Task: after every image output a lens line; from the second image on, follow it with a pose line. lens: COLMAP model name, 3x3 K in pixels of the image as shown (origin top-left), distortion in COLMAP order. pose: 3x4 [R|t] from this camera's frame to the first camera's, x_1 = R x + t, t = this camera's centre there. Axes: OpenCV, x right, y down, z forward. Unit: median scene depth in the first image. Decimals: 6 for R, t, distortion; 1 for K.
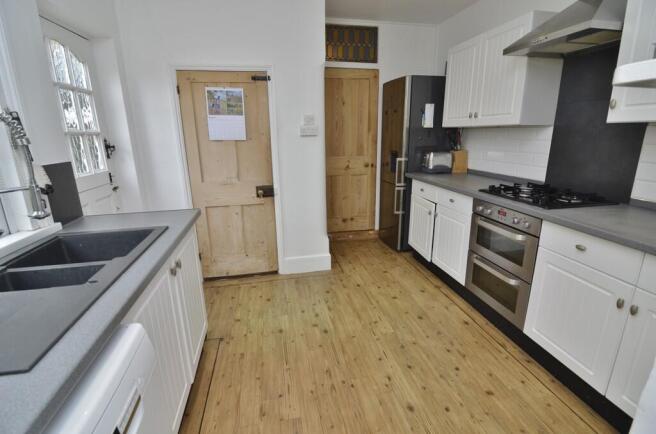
lens RADIAL K [[312.0, 0, 330.3], [0, 312.0, 217.8], [0, 0, 1]] dist [-0.001365, -0.000197]
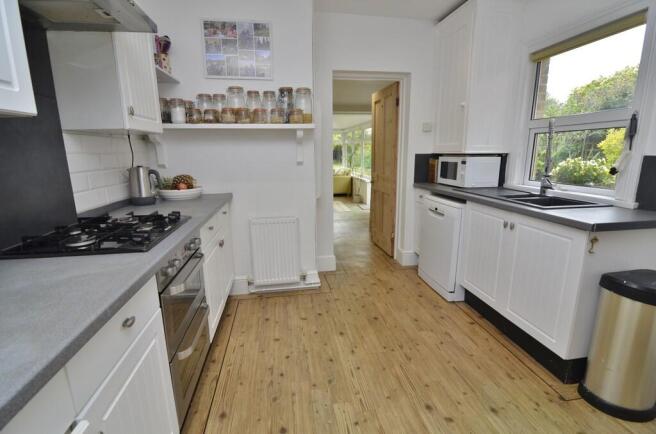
lens RADIAL K [[312.0, 0, 326.3], [0, 312.0, 215.1], [0, 0, 1]] dist [-0.001365, -0.000197]
pose [[-0.998573, 0.010354, 0.052396, 0.201410], [0.033270, 0.888033, 0.458574, -0.412740], [-0.041781, 0.459662, -0.887110, 1.632043]]
